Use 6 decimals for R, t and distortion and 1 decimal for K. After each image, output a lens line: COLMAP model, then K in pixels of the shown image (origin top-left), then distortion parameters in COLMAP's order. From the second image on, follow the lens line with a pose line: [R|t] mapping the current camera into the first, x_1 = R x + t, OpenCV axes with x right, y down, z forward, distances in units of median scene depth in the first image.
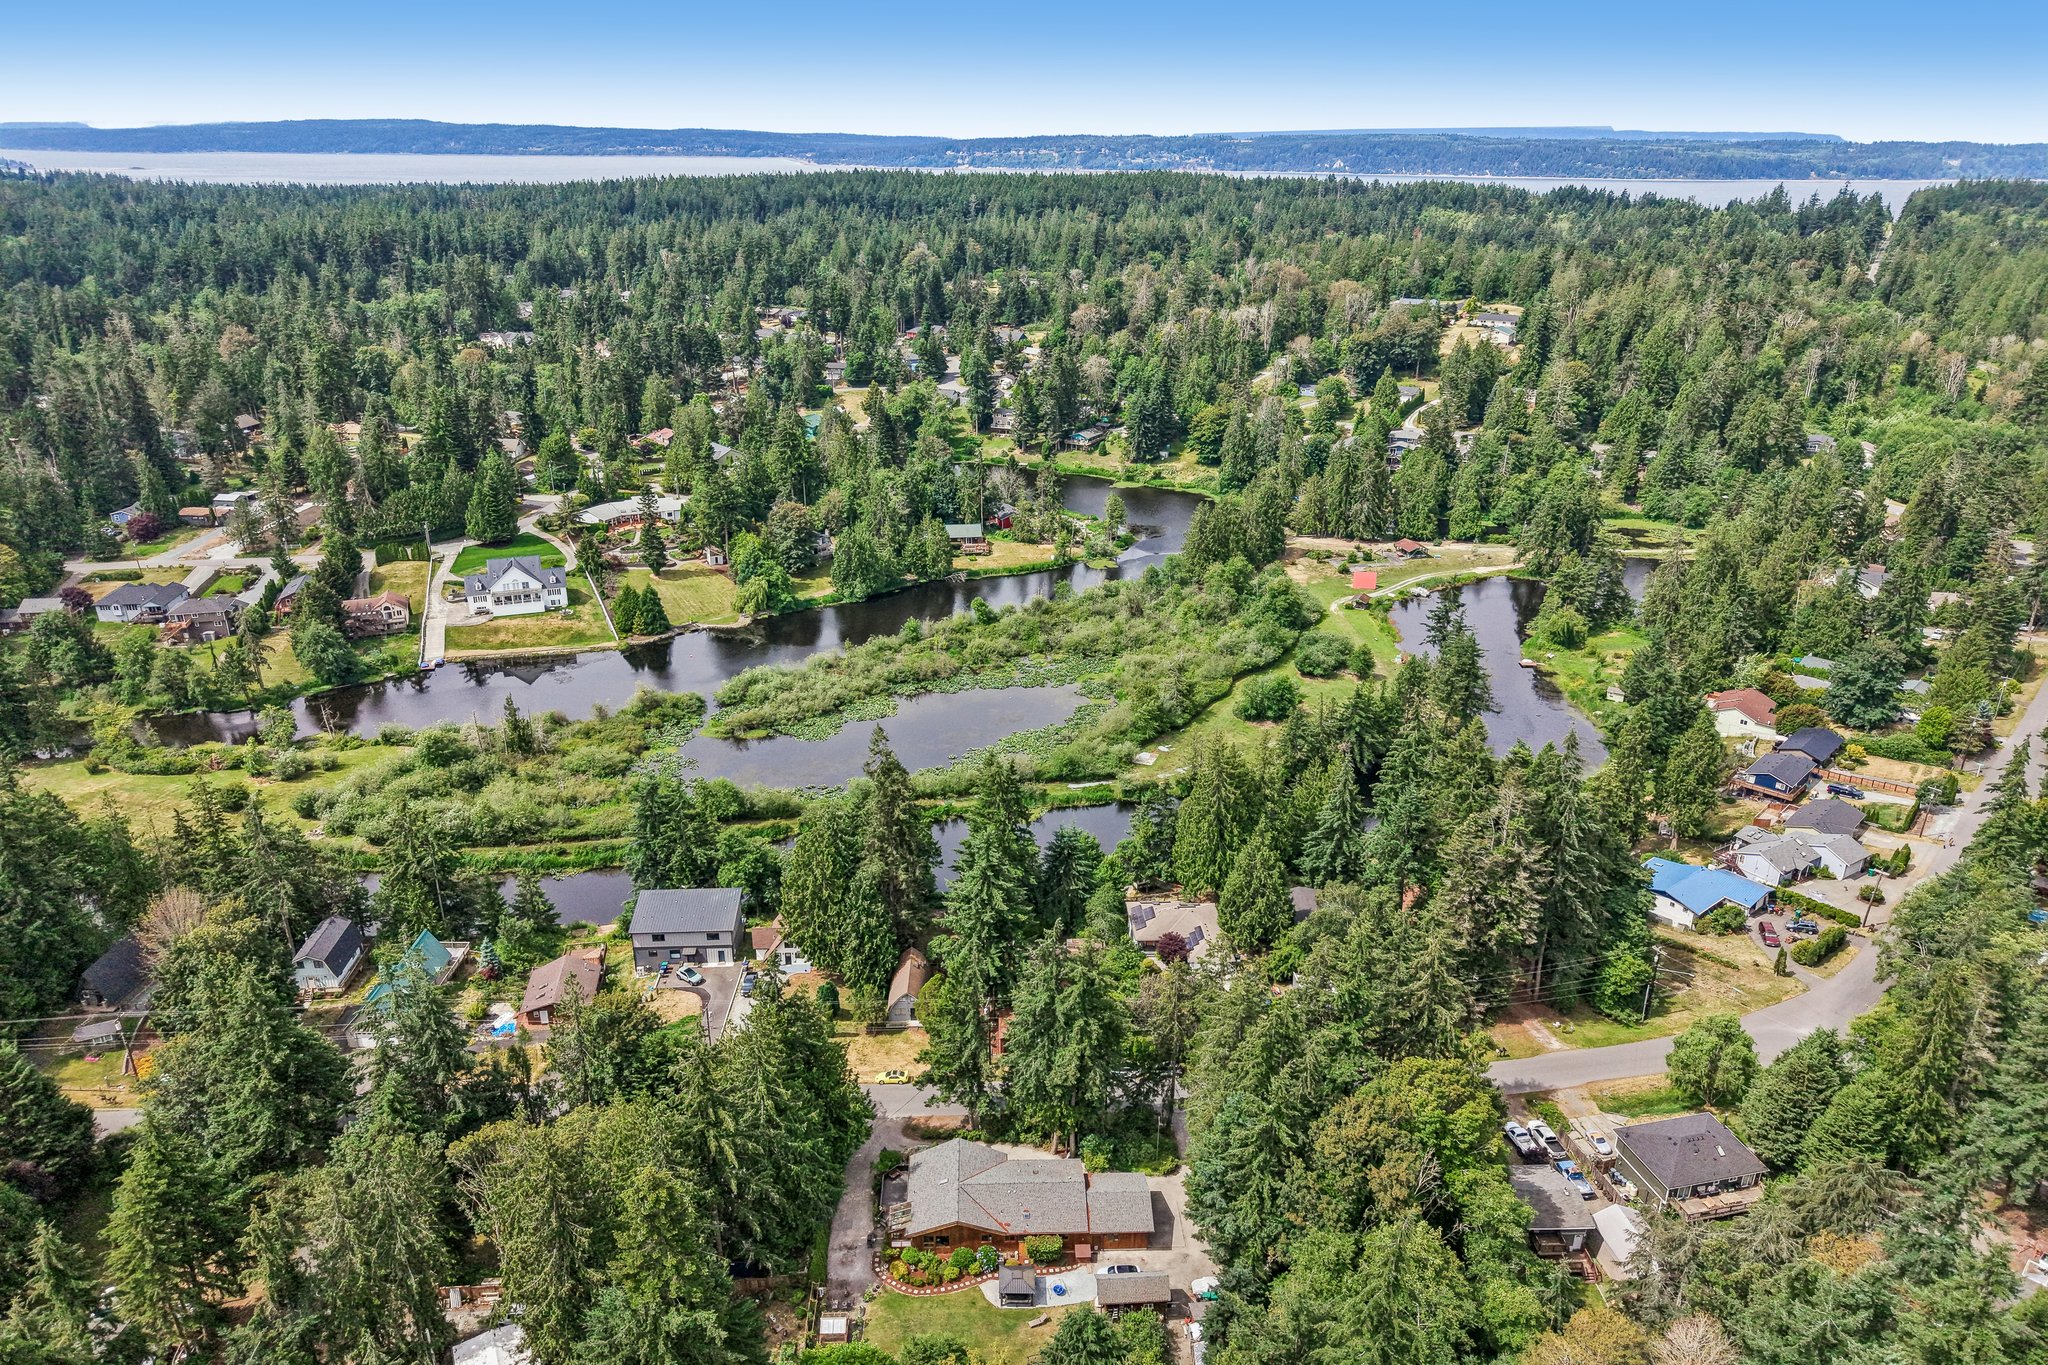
lens RADIAL K [[1379.1, 0, 1024.0], [0, 1379.1, 682.5], [0, 0, 1]] dist [0.024074, -0.037149]
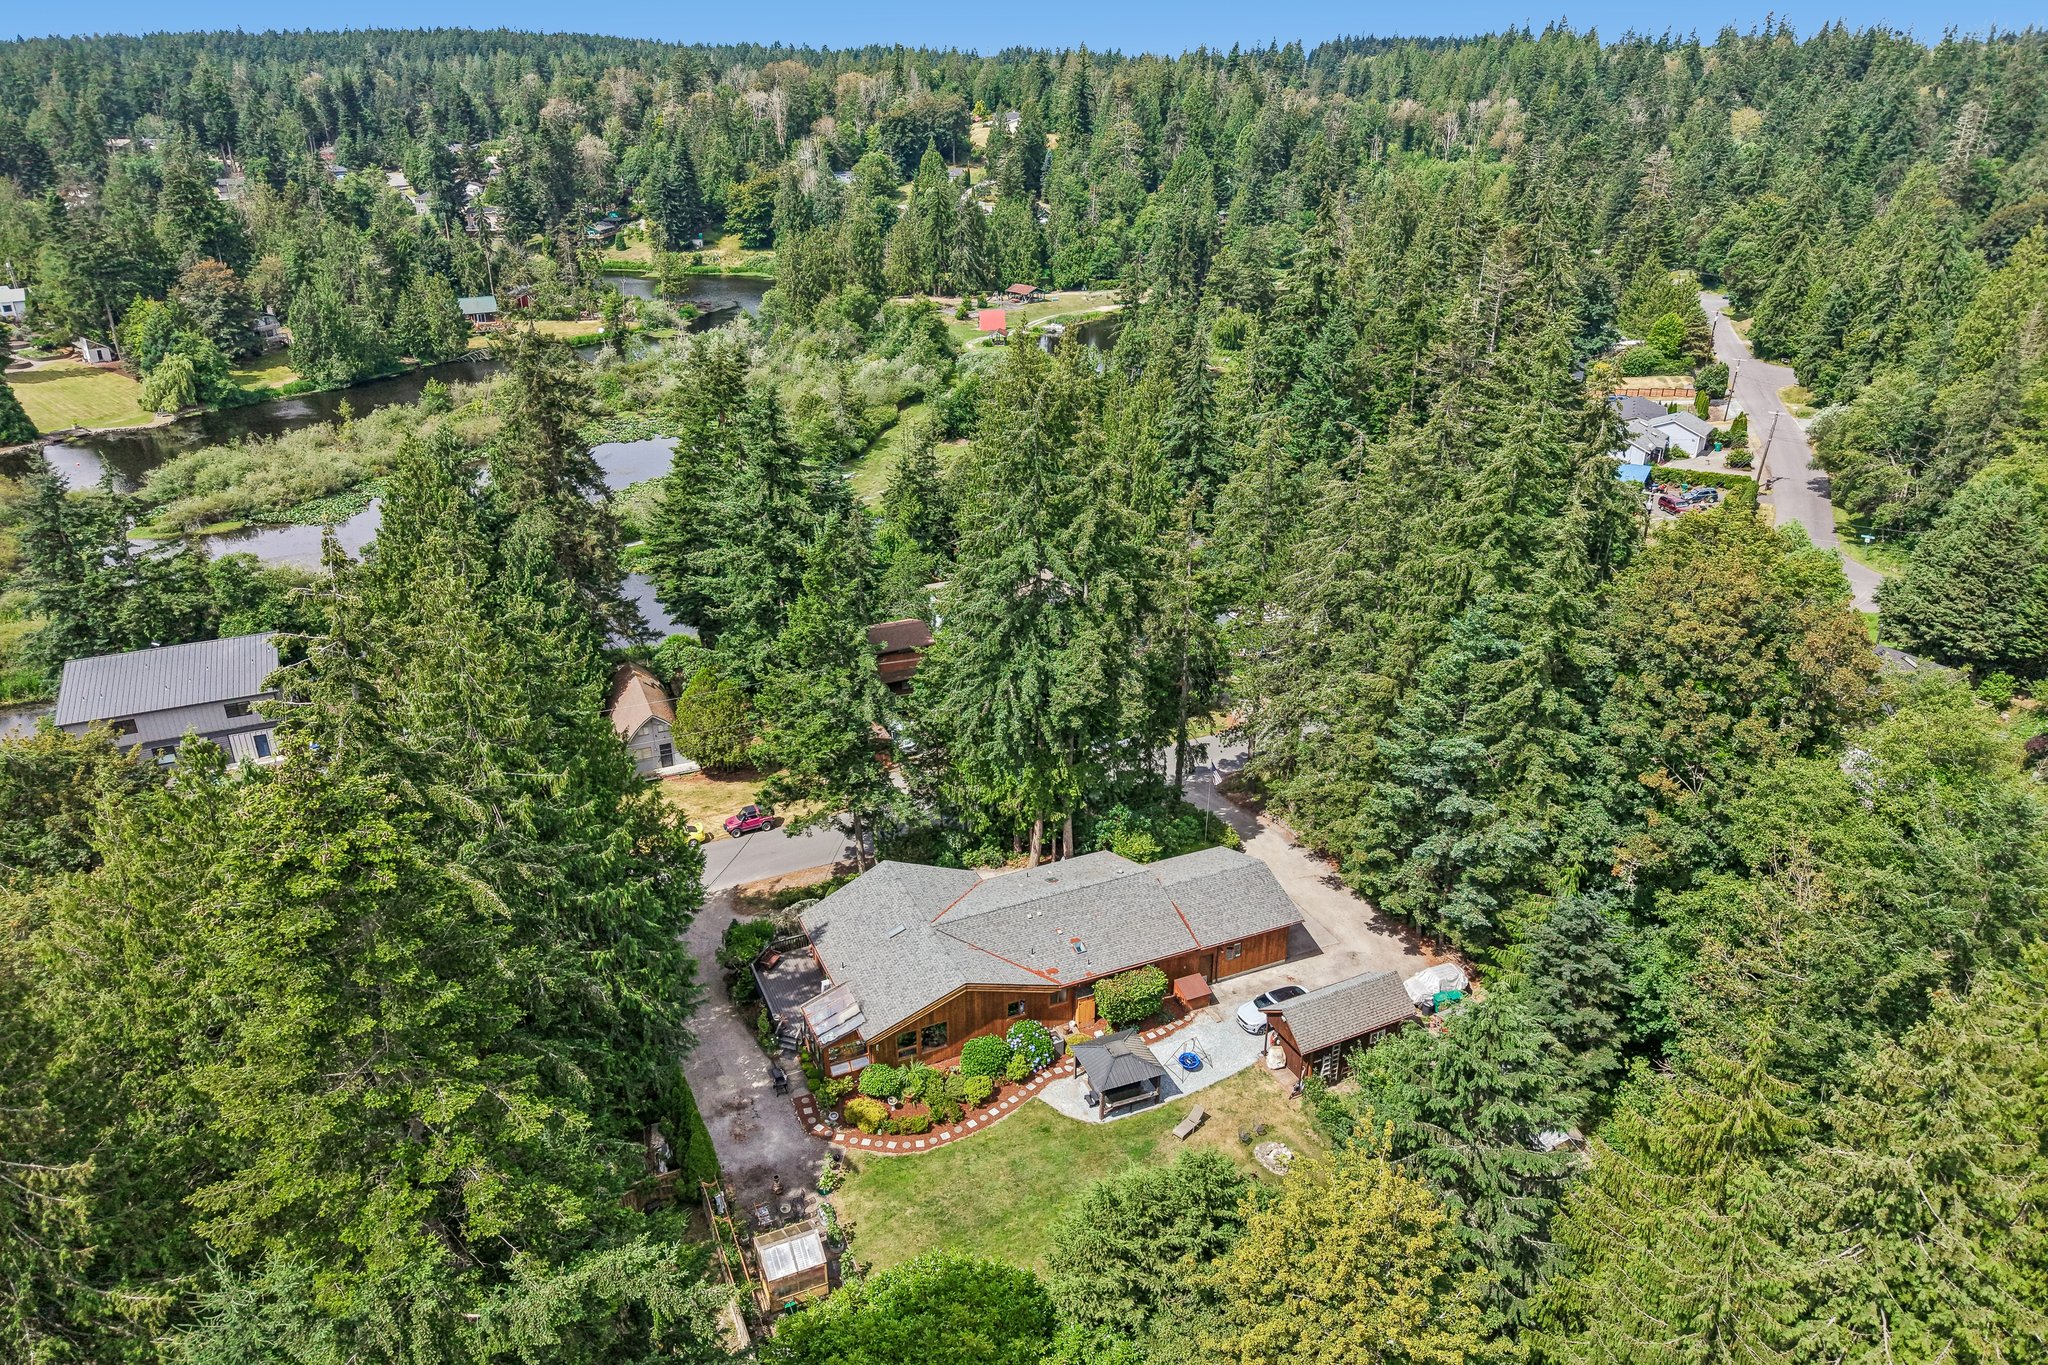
lens RADIAL K [[1379.1, 0, 1024.0], [0, 1379.1, 682.5], [0, 0, 1]] dist [0.024074, -0.037149]
pose [[0.922684, -0.162436, 0.349668, -0.069397], [0.150477, 0.986711, 0.061300, 0.099940], [-0.354979, -0.003944, 0.934866, 0.209613]]
